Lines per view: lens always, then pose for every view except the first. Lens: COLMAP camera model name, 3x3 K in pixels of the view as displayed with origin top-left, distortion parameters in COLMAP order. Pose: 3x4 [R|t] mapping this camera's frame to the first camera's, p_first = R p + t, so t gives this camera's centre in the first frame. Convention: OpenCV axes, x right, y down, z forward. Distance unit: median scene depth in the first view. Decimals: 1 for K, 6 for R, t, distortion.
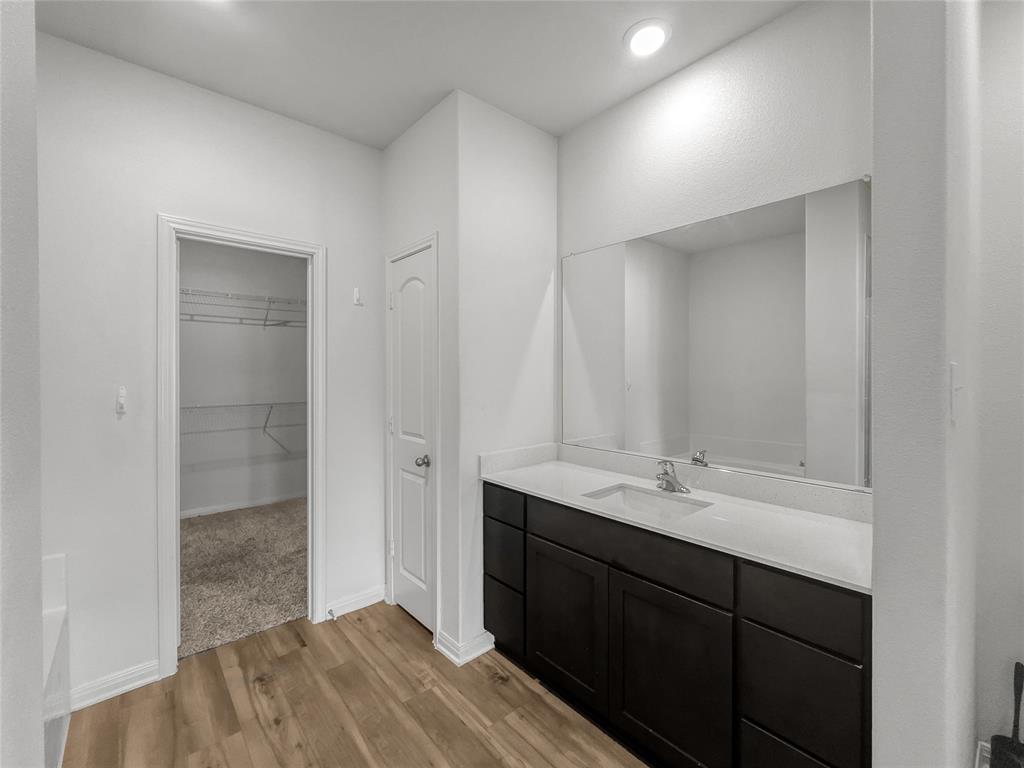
lens RADIAL K [[442.9, 0, 511.9], [0, 442.9, 375.7], [0, 0, 1]] dist [-0.000183, 0.000150]
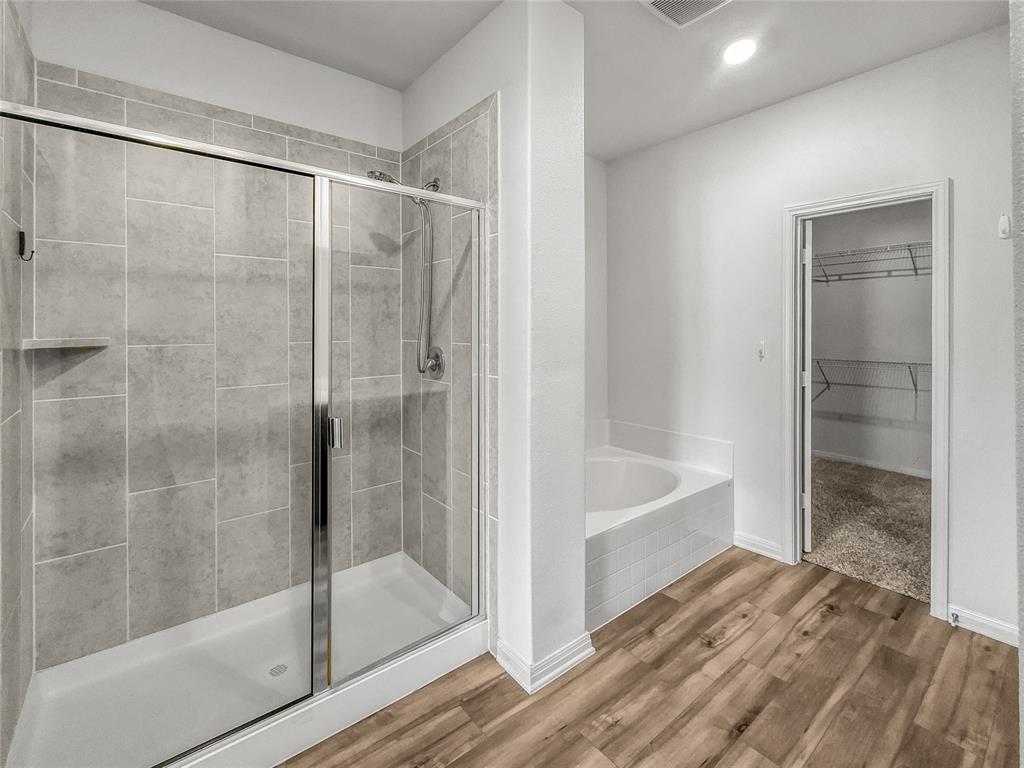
lens RADIAL K [[463.4, 0, 516.7], [0, 463.4, 333.6], [0, 0, 1]] dist [0.000487, -0.000577]
pose [[-0.034977, 0.010742, -0.999330, 0.579049], [-0.006358, 0.999920, 0.010970, -0.000392], [0.999368, 0.006738, -0.034906, 0.248251]]
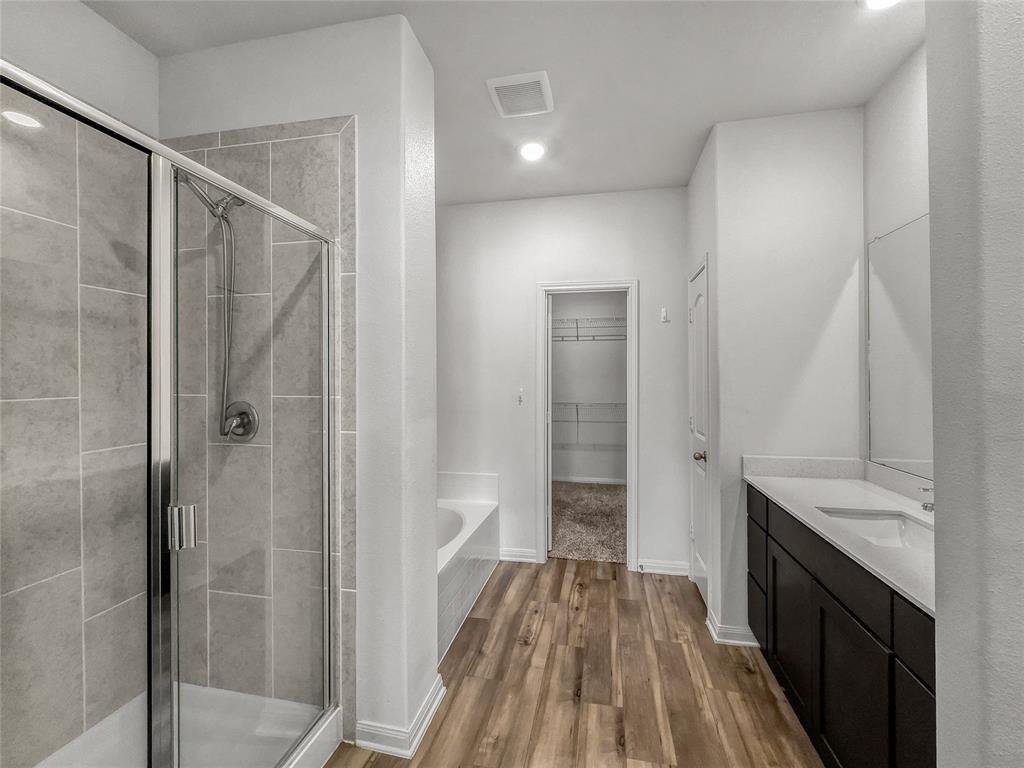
lens RADIAL K [[448.3, 0, 509.0], [0, 448.3, 383.2], [0, 0, 1]] dist [-0.000254, 0.000187]
pose [[0.598673, 0.008960, -0.800944, 0.466820], [-0.005307, 0.999960, 0.007220, 0.001096], [0.800976, -0.000072, 0.598696, -0.086766]]
